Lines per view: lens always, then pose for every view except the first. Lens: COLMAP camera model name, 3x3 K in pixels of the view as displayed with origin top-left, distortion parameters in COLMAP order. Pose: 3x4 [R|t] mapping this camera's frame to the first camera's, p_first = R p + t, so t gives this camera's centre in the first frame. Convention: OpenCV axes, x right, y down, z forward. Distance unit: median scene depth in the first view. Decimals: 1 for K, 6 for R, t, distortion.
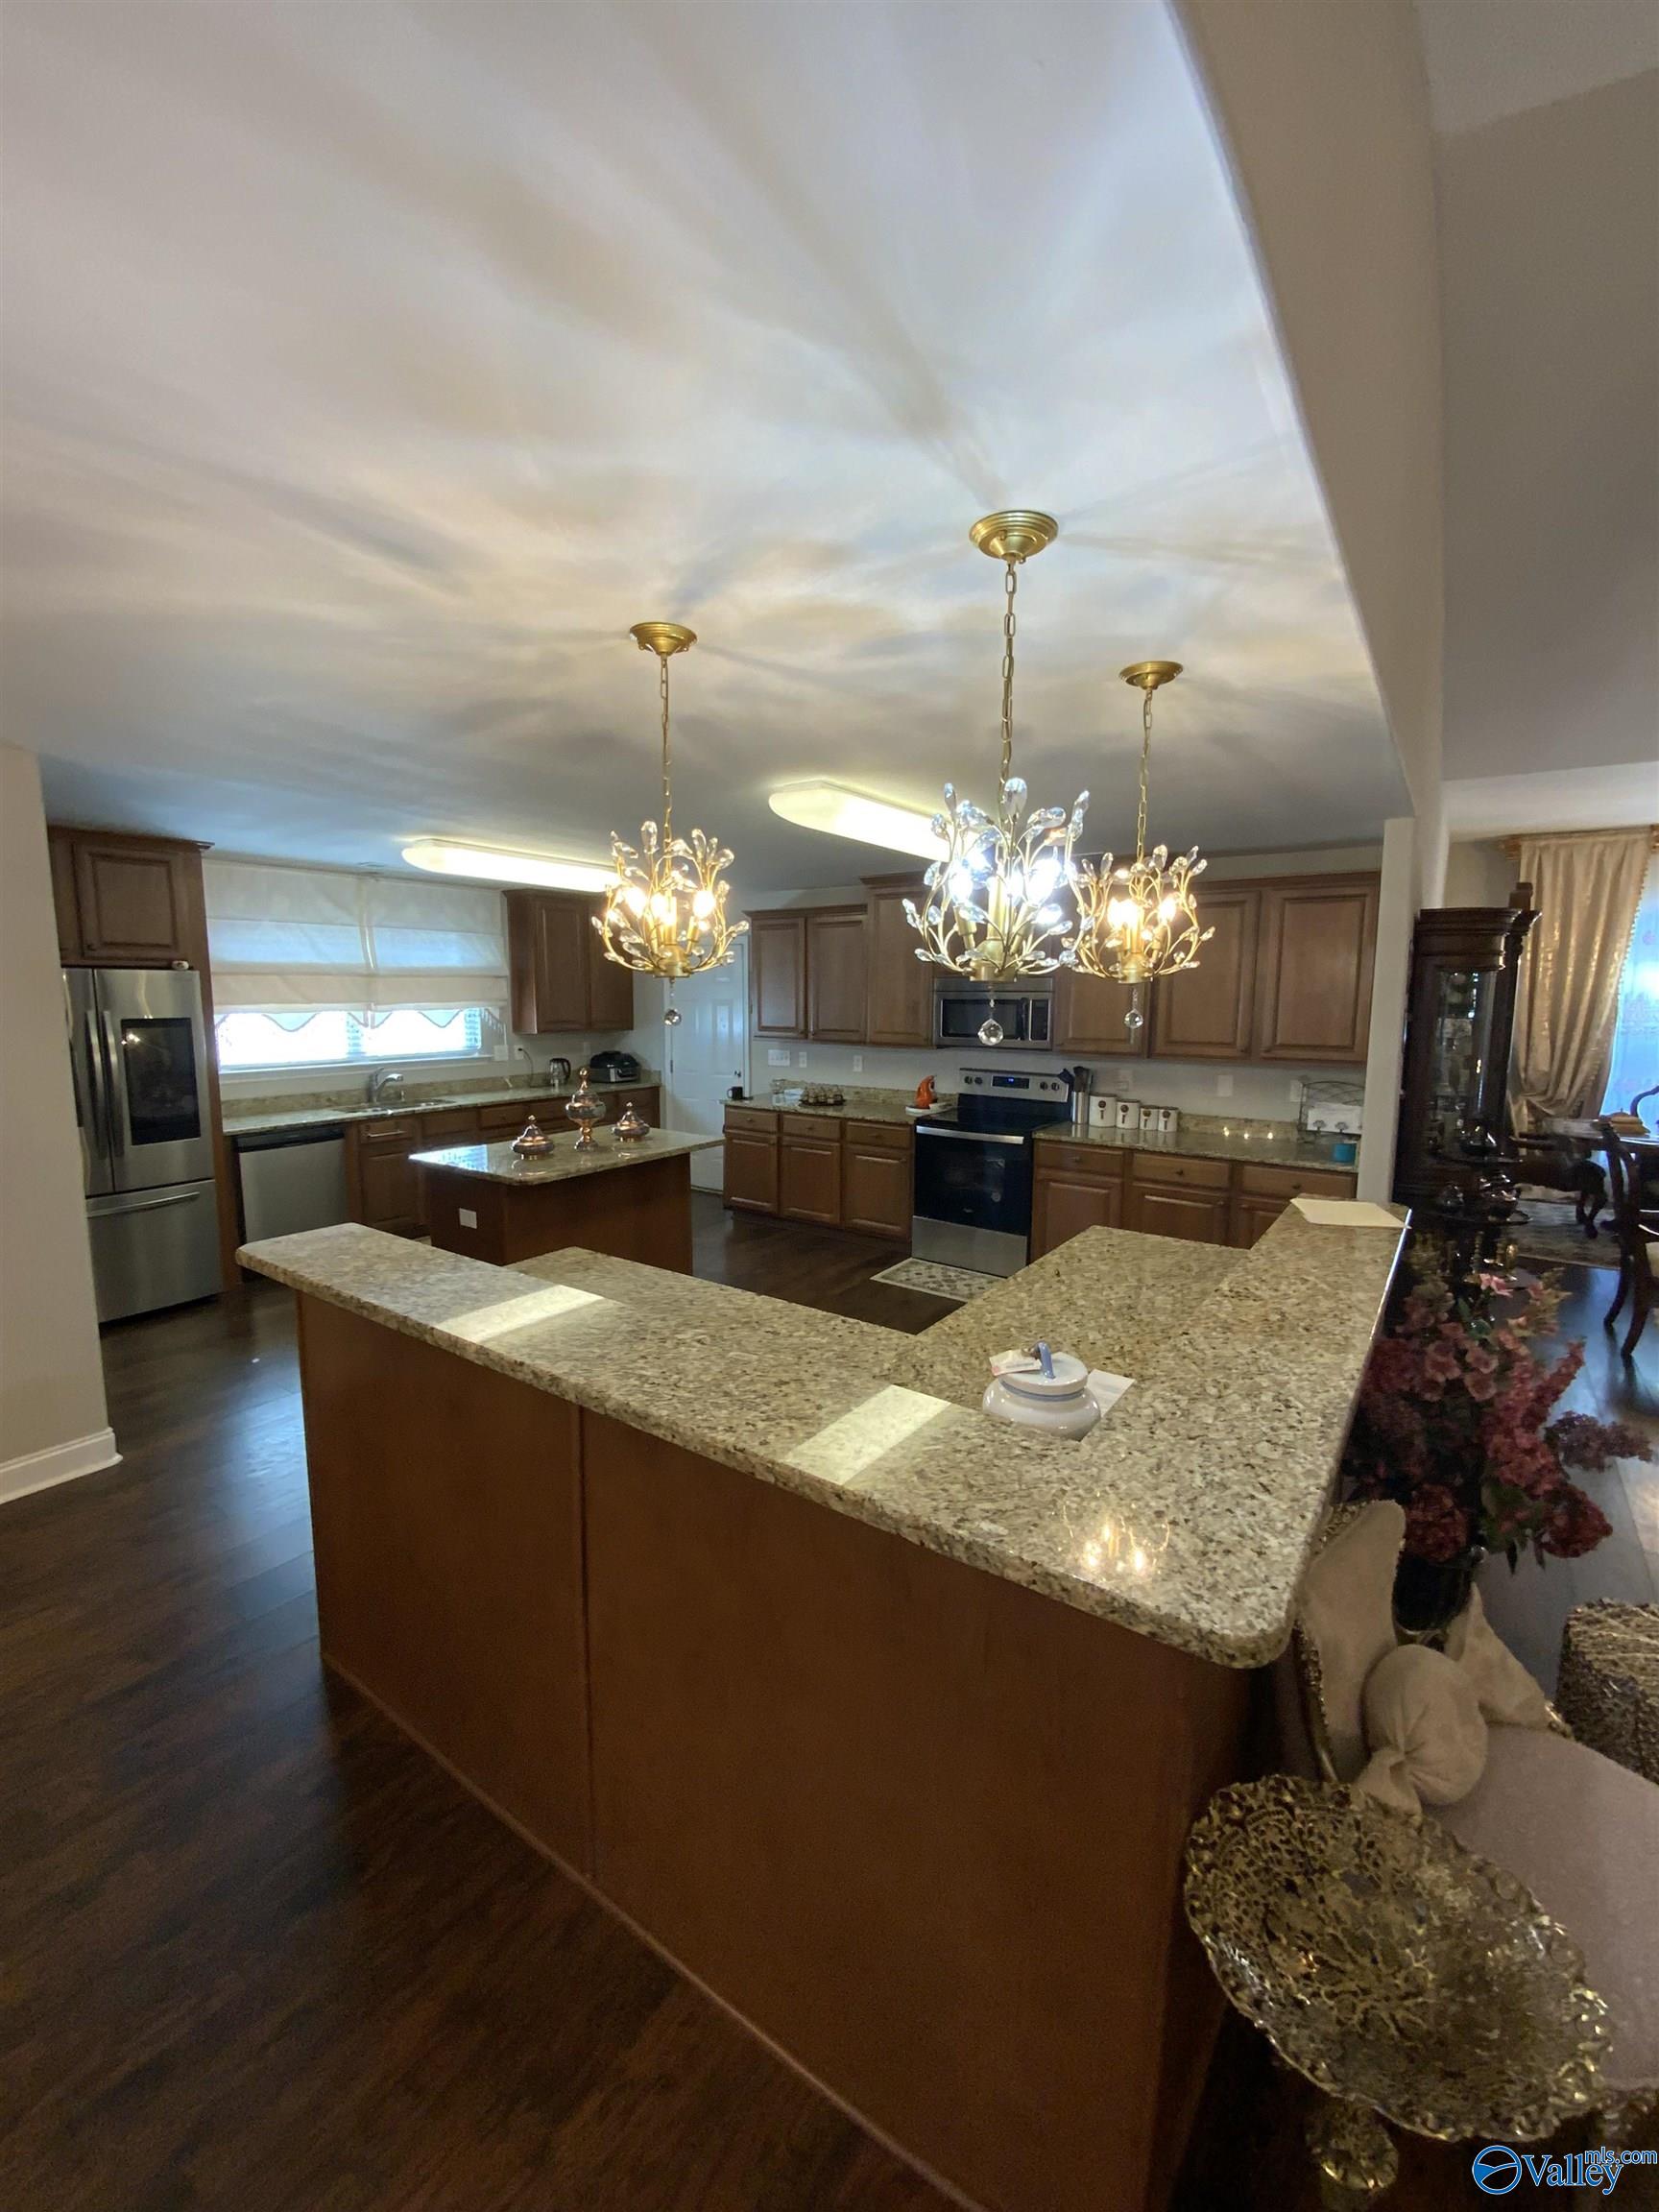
lens RADIAL K [[895.9, 0, 823.1], [0, 895.9, 1105.3], [0, 0, 1]] dist [0.018706, -0.015069]
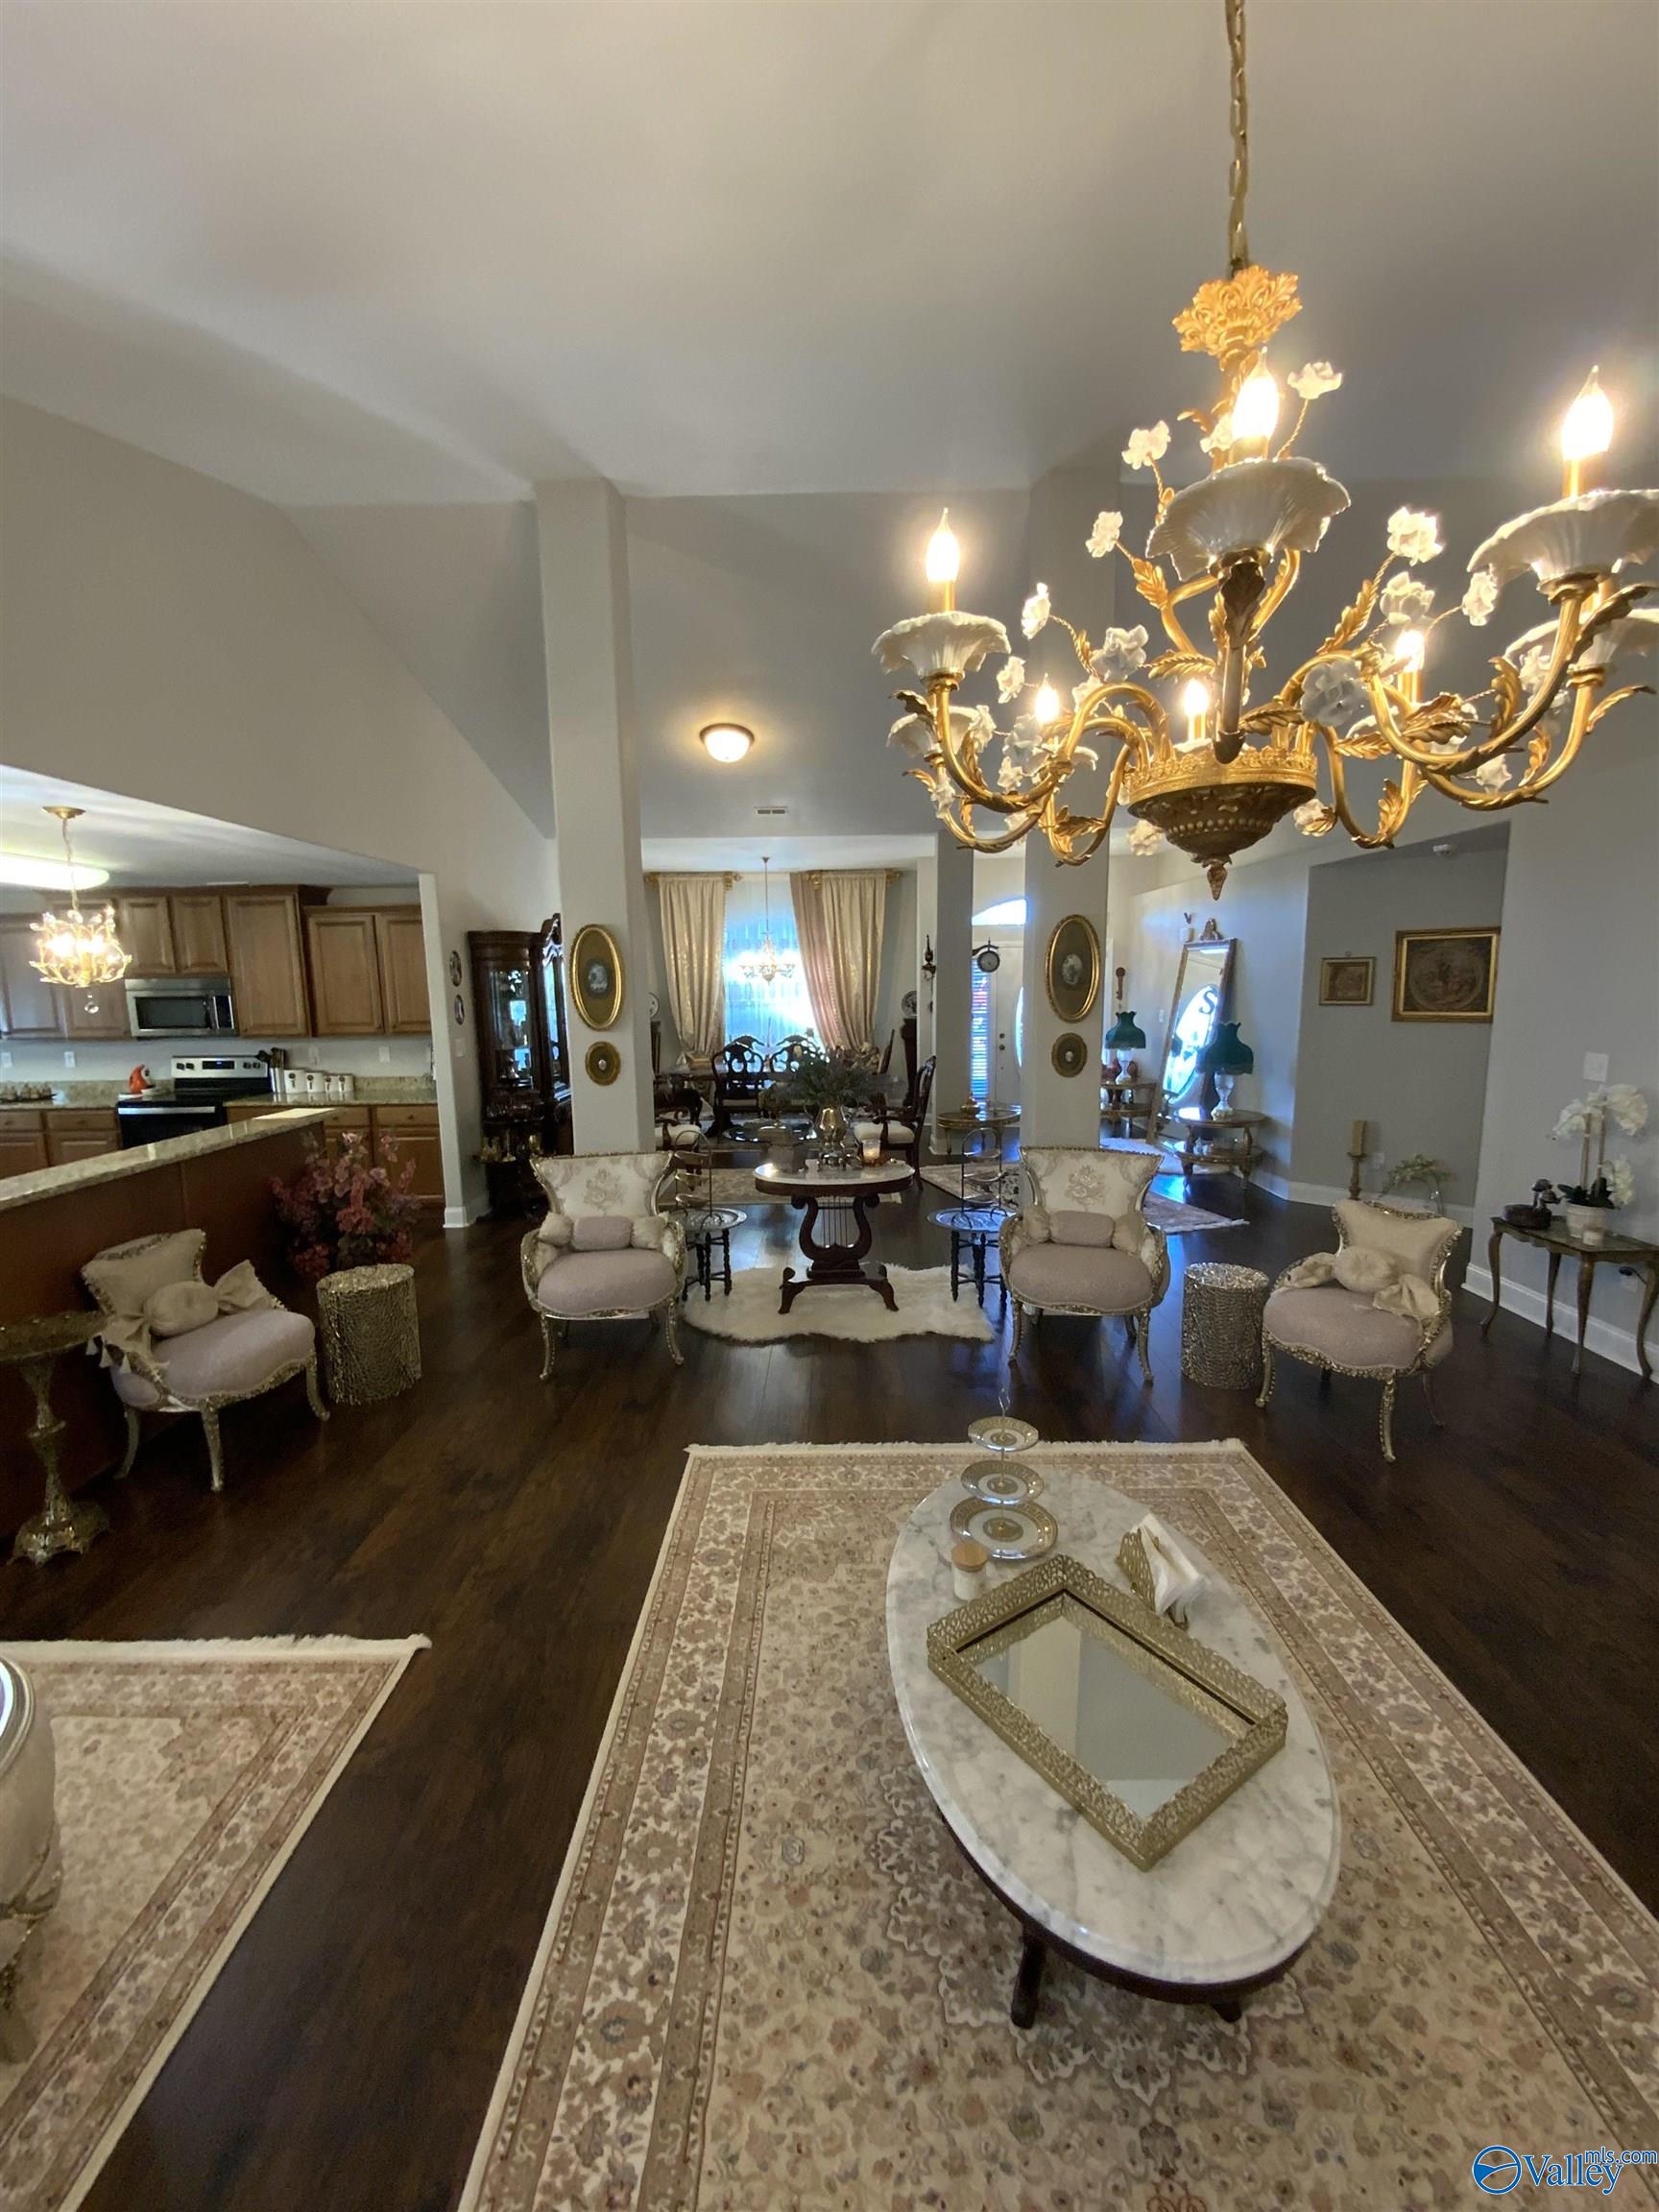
lens RADIAL K [[895.8, 0, 829.5], [0, 895.8, 1106.0], [0, 0, 1]] dist [0.012055, -0.015349]
pose [[0.818788, -0.099644, 0.565382, 0.181341], [0.094616, 0.994777, 0.038298, 0.056359], [-0.566245, 0.022136, 0.823940, -0.425215]]
